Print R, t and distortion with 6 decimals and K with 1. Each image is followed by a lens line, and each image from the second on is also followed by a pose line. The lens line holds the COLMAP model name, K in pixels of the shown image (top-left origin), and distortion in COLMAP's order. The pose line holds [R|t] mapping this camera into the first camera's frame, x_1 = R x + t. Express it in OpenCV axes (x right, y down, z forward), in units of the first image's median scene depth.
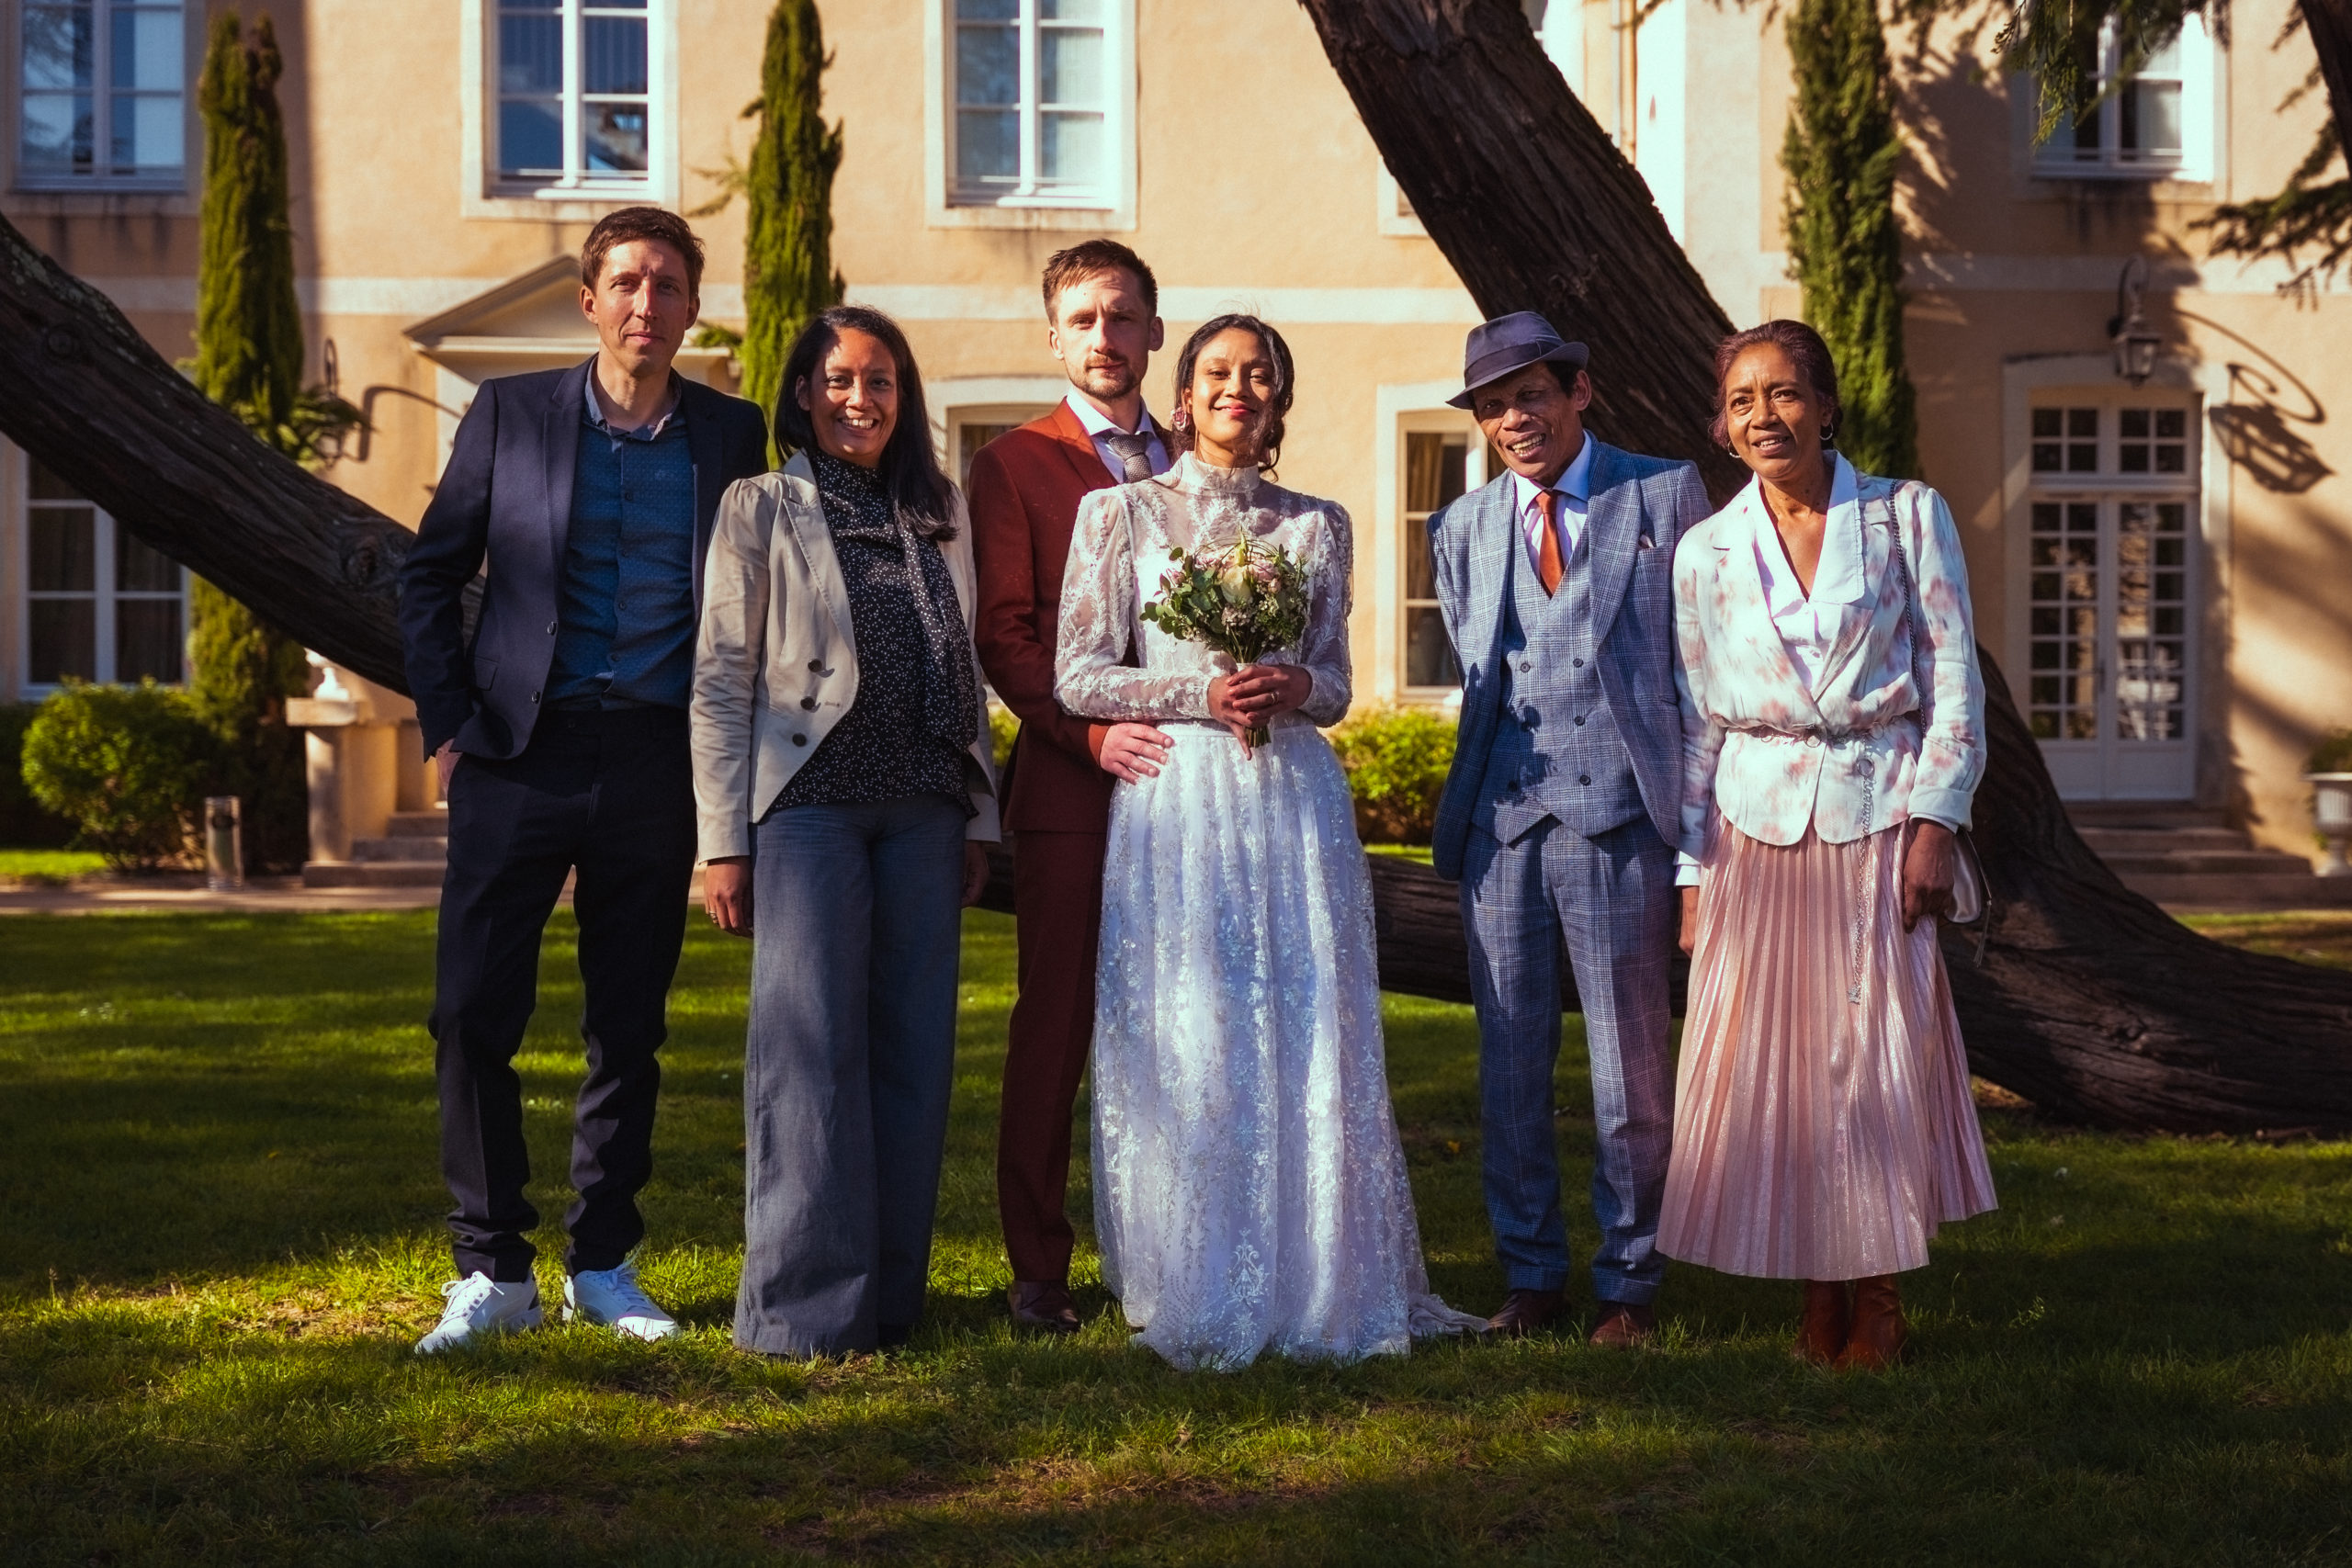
lens RADIAL K [[3299.7, 0, 1299.0], [0, 3299.7, 860.7], [0, 0, 1]] dist [0.011976, -0.126609]
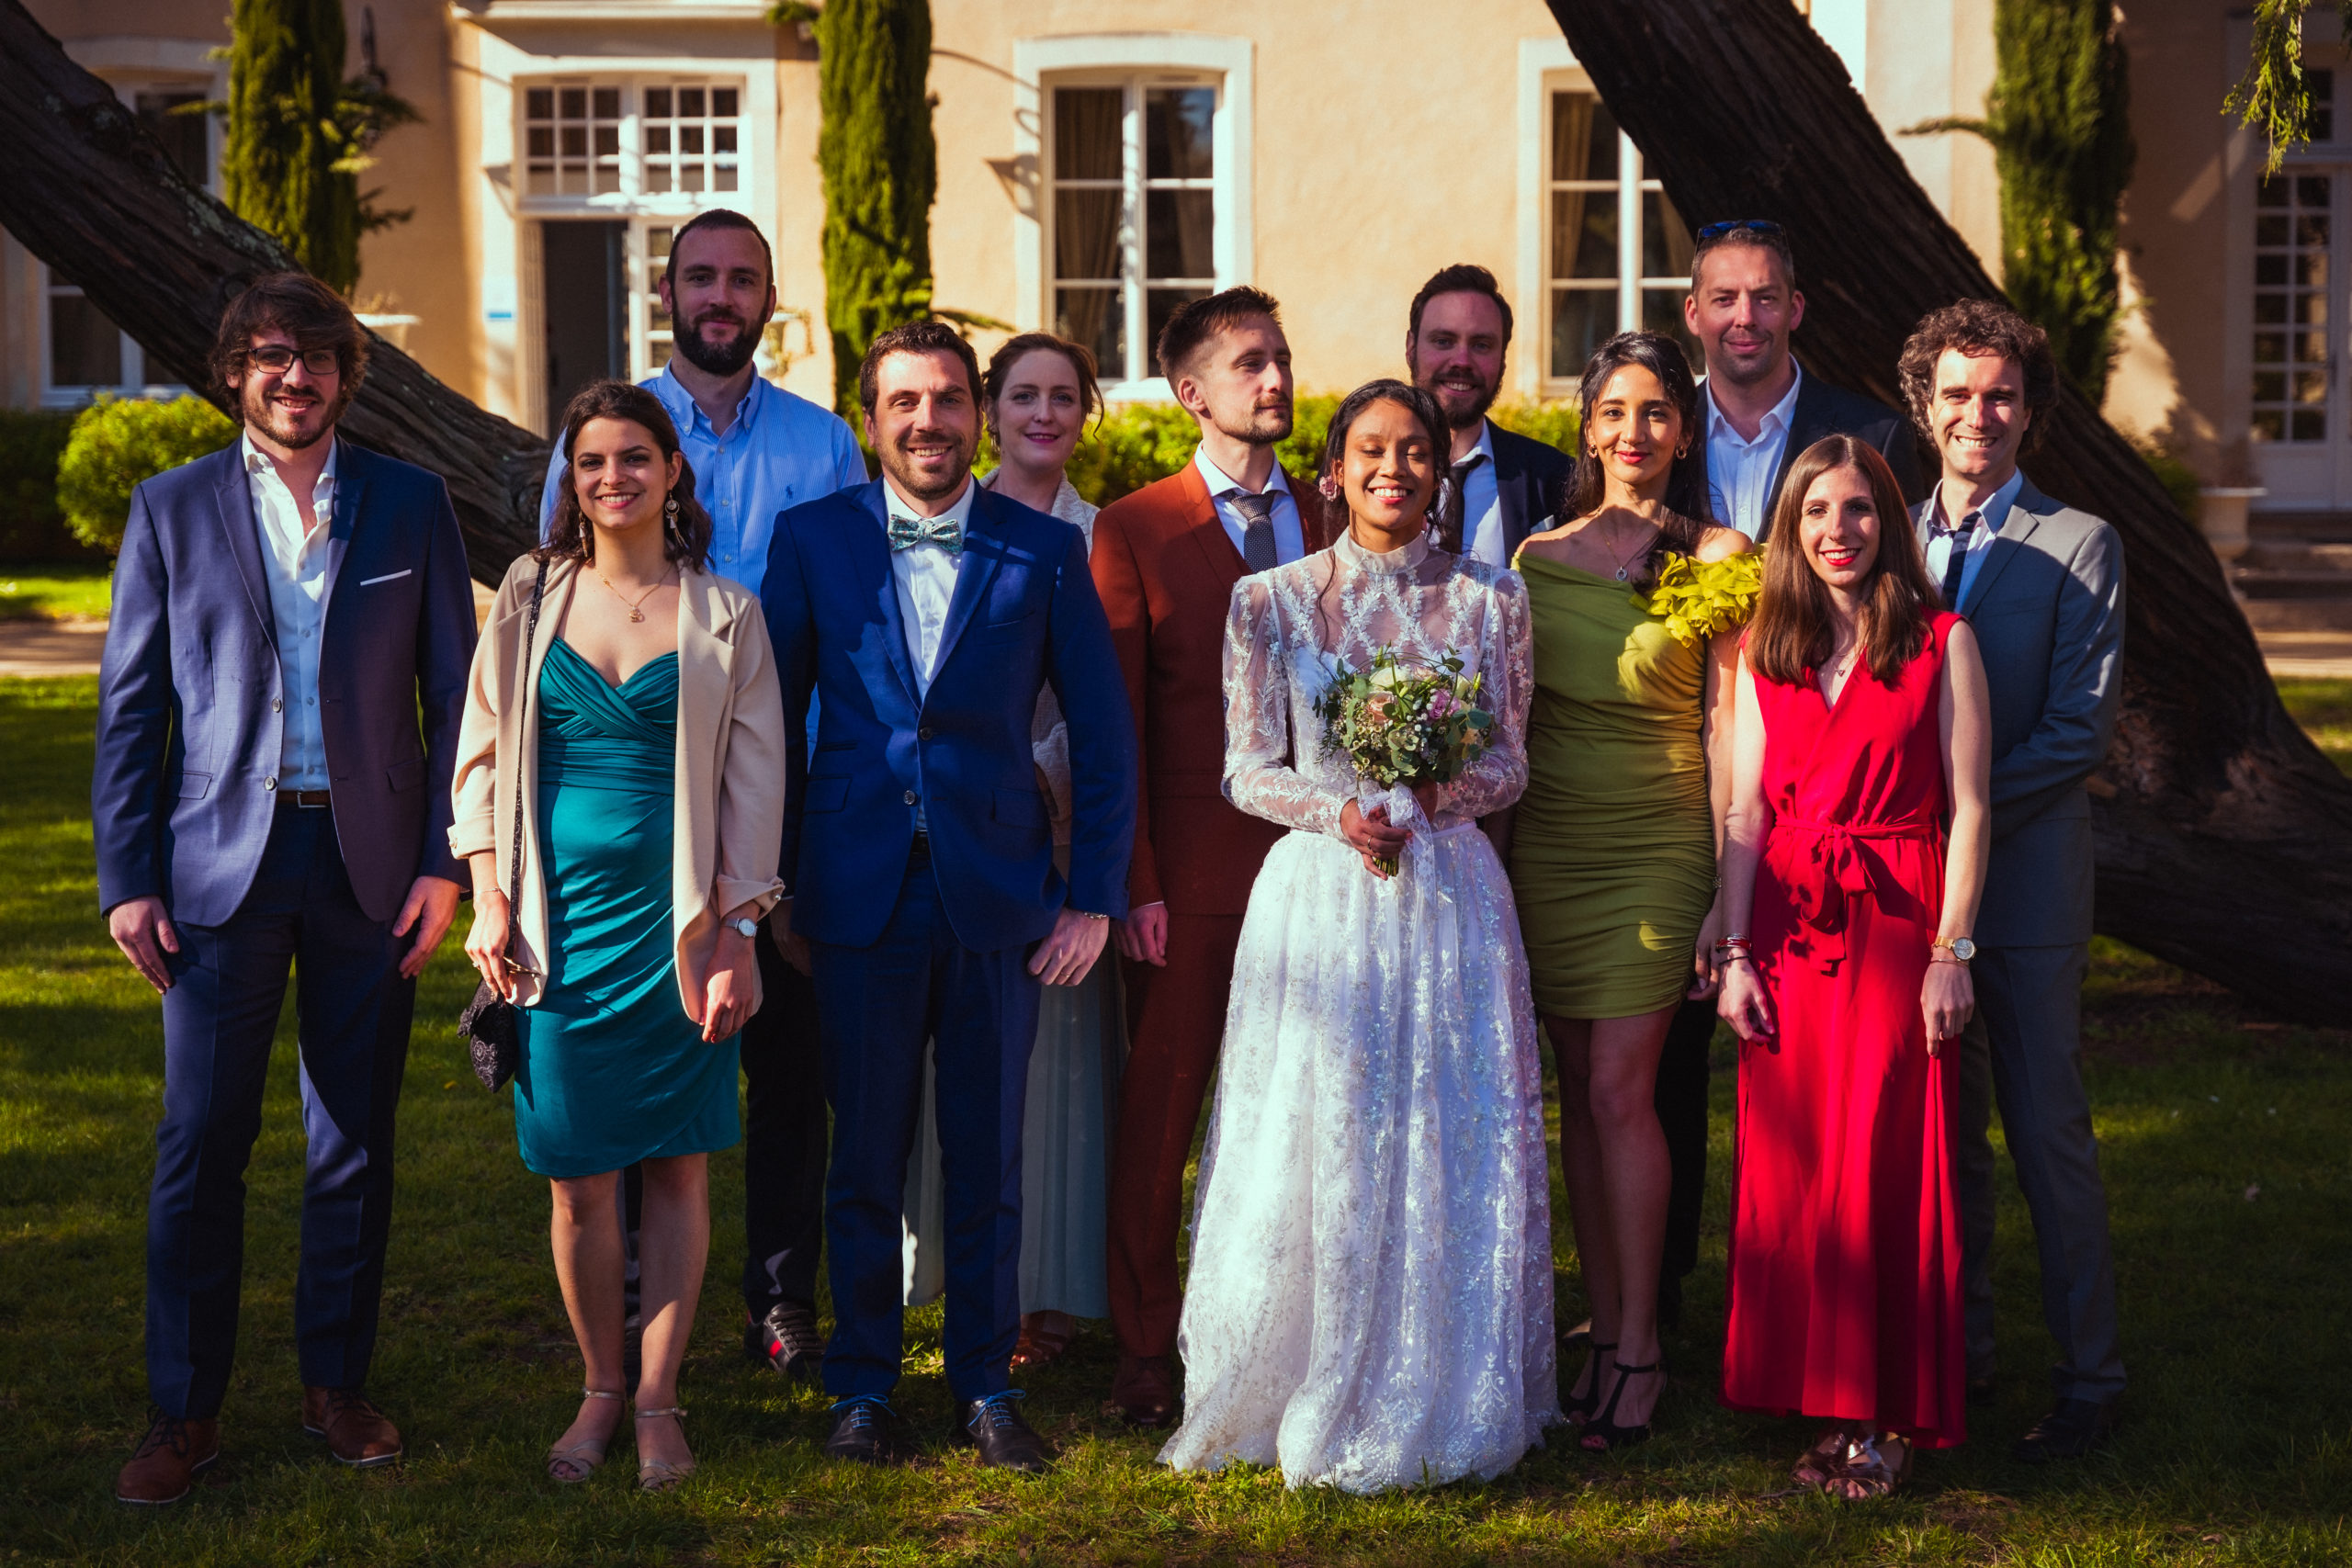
lens RADIAL K [[3775.7, 0, 1167.5], [0, 3775.7, 778.4], [0, 0, 1]] dist [-0.029623, -0.249280]
pose [[0.998016, 0.001617, -0.062937, -0.007742], [0.003601, 0.996566, 0.082719, -0.033877], [0.062855, -0.082782, 0.994584, -0.040389]]
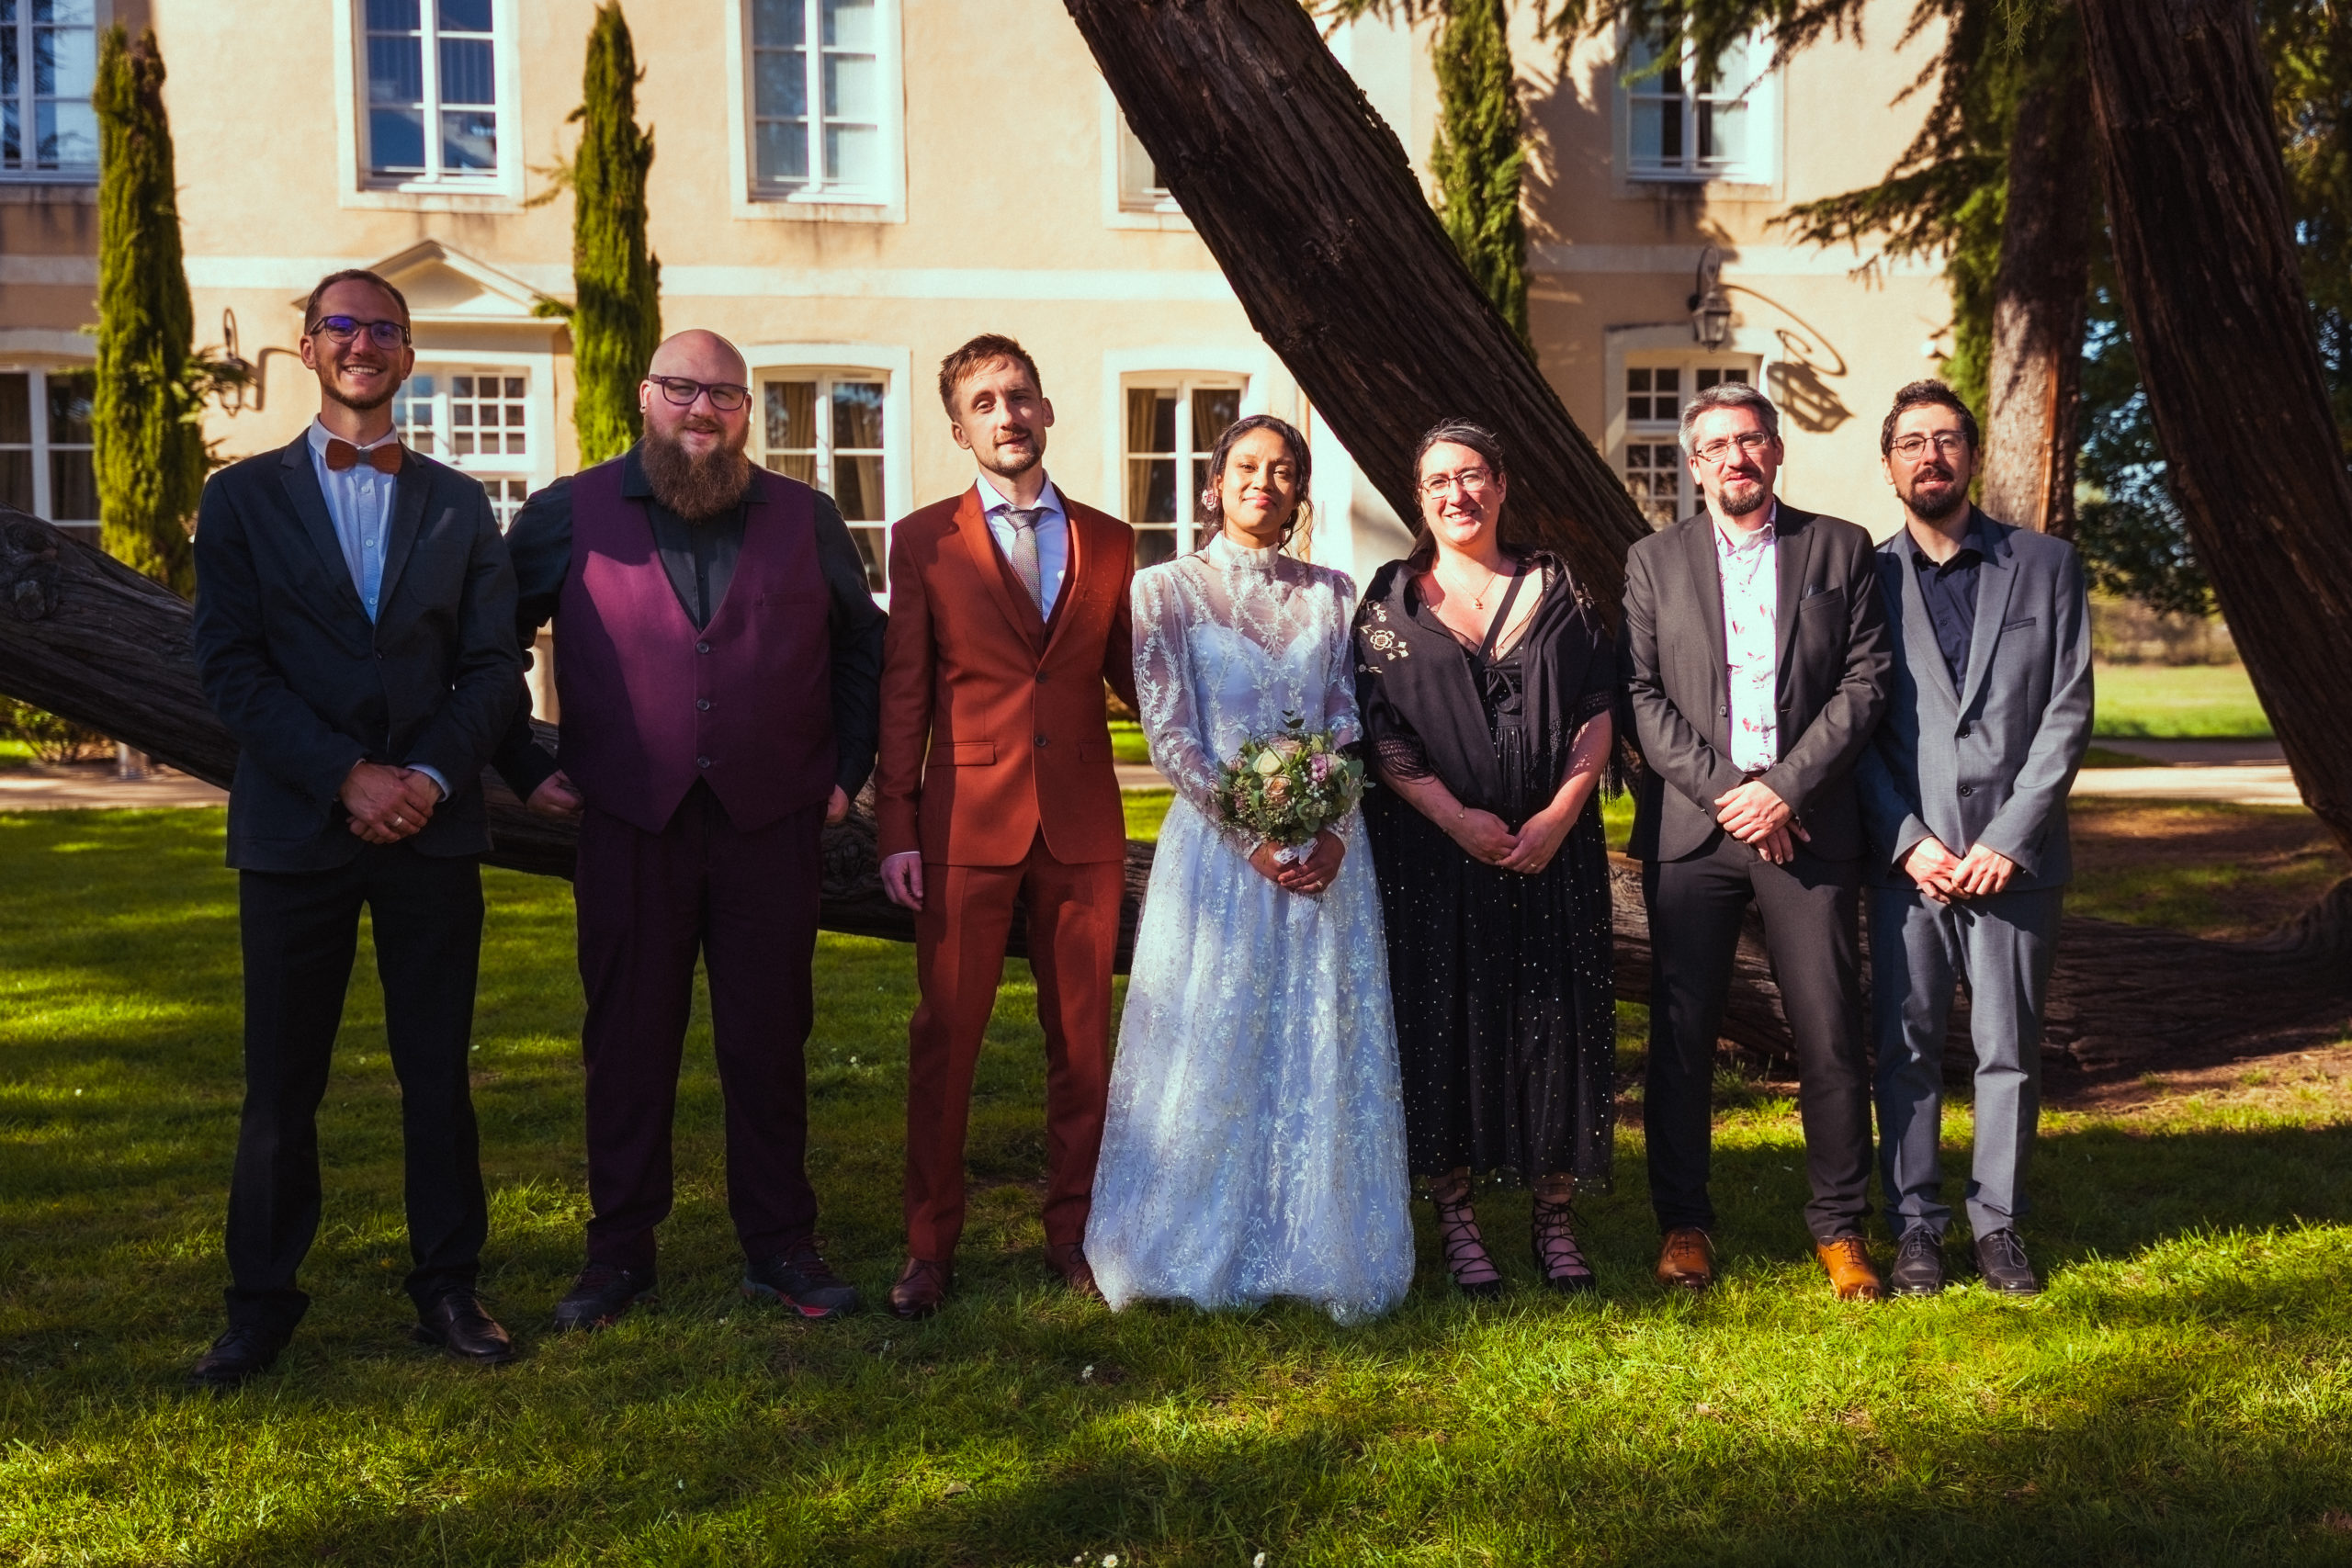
lens RADIAL K [[2357.3, 0, 1207.3], [0, 2357.3, 800.8], [0, 0, 1]] dist [0.076085, -0.160028]
pose [[0.997611, -0.012862, 0.067879, 0.000190], [0.009703, 0.998863, 0.046673, -0.018021], [-0.068402, -0.045903, 0.996601, 0.116985]]
